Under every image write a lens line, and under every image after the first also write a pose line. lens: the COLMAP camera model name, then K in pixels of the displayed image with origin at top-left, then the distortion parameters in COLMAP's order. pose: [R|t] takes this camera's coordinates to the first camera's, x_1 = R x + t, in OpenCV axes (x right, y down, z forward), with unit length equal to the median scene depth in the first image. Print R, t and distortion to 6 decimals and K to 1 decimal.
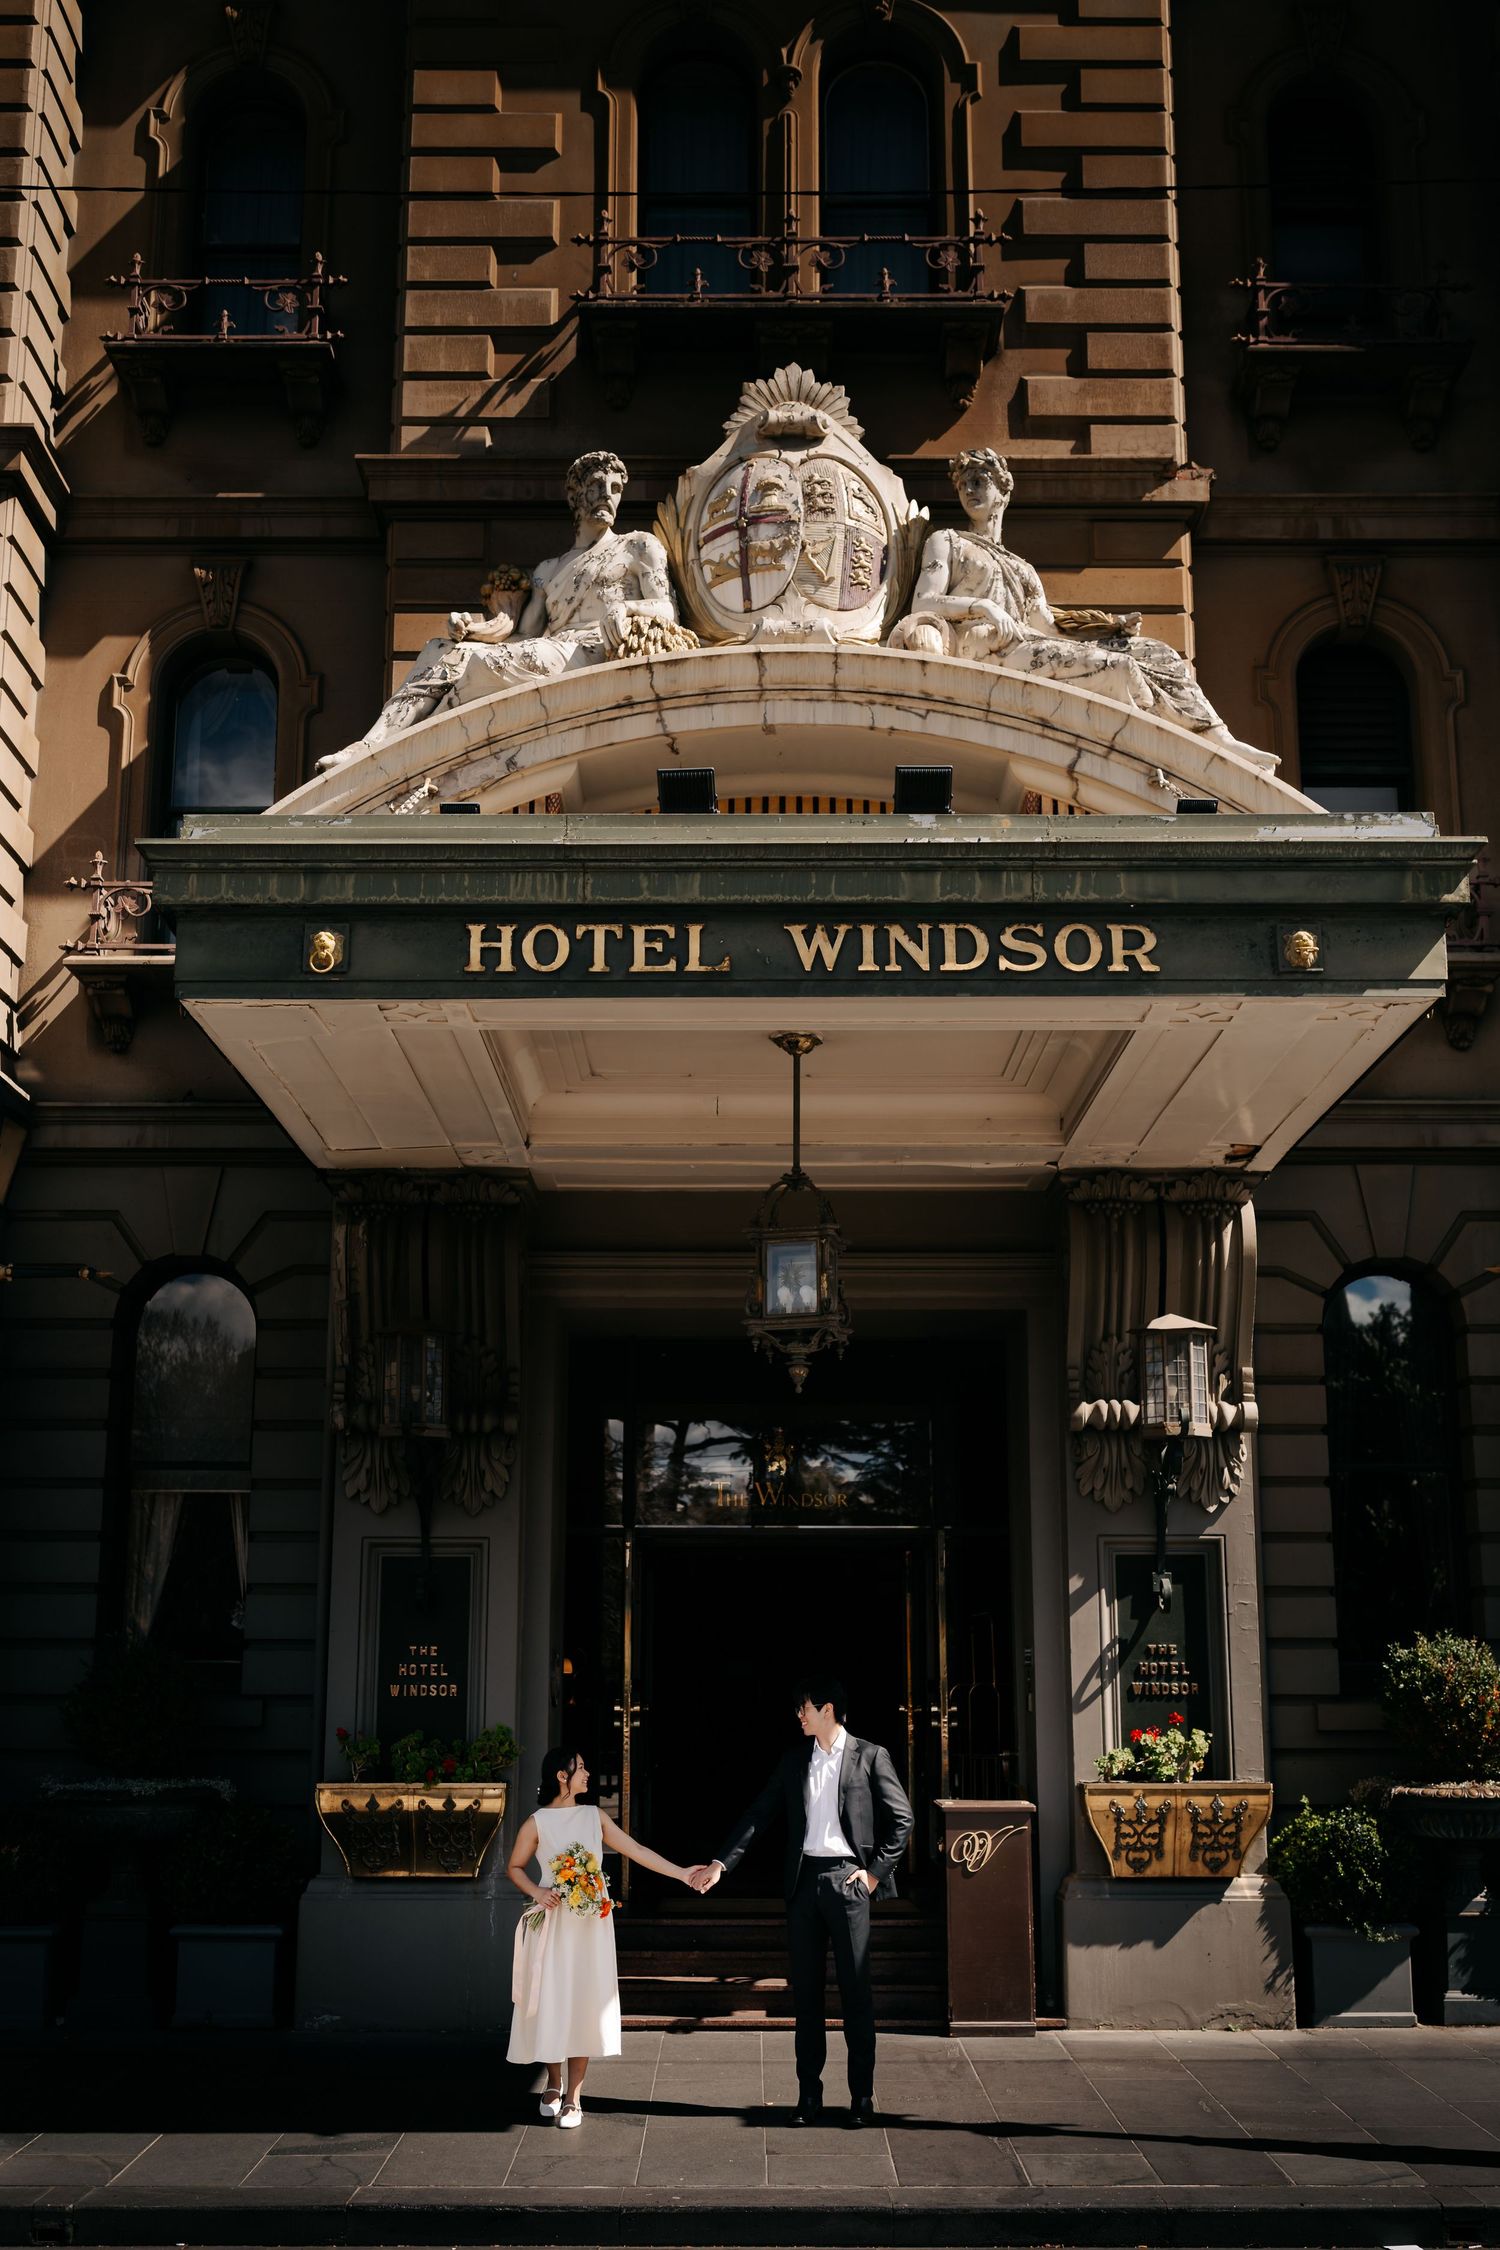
lens RADIAL K [[2753.0, 0, 750.0], [0, 2753.0, 1125.0], [0, 0, 1]] dist [0.000848, -0.007473]
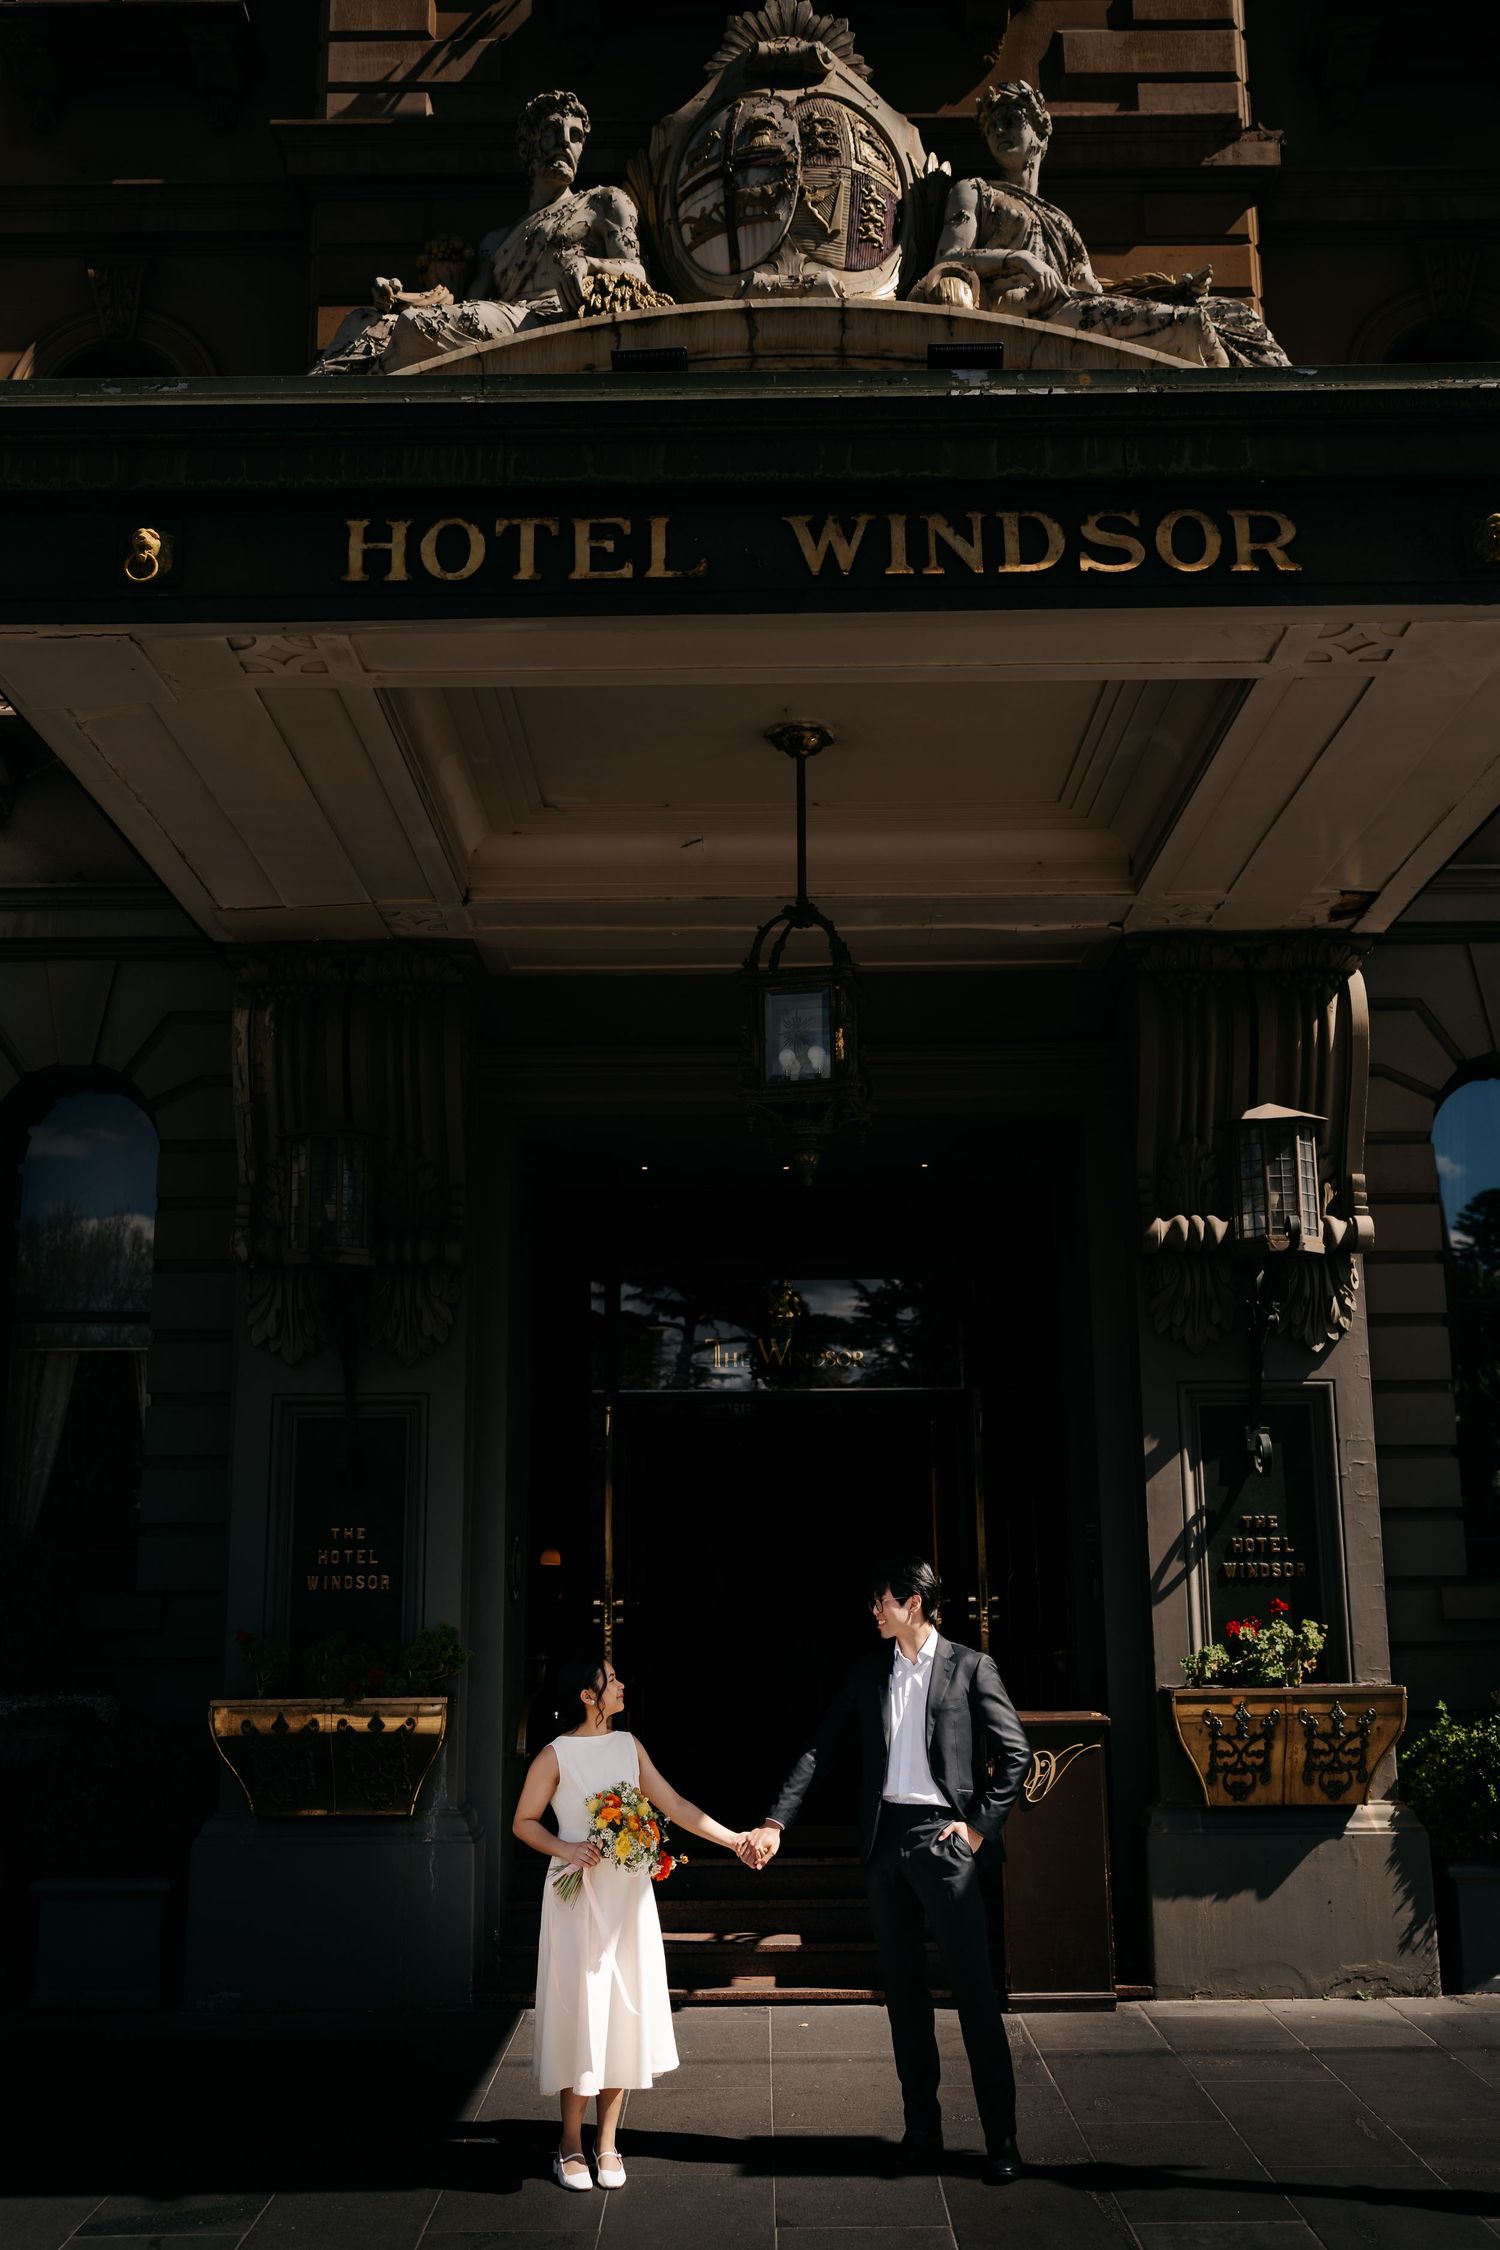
lens RADIAL K [[2189.1, 0, 761.7], [0, 2189.1, 1120.0], [0, 0, 1]] dist [-0.001230, 0.003543]
pose [[0.999940, -0.010984, 0.000122, 0.004365], [0.010985, 0.999899, -0.009073, 0.076680], [-0.000022, 0.009074, 0.999959, 0.355363]]
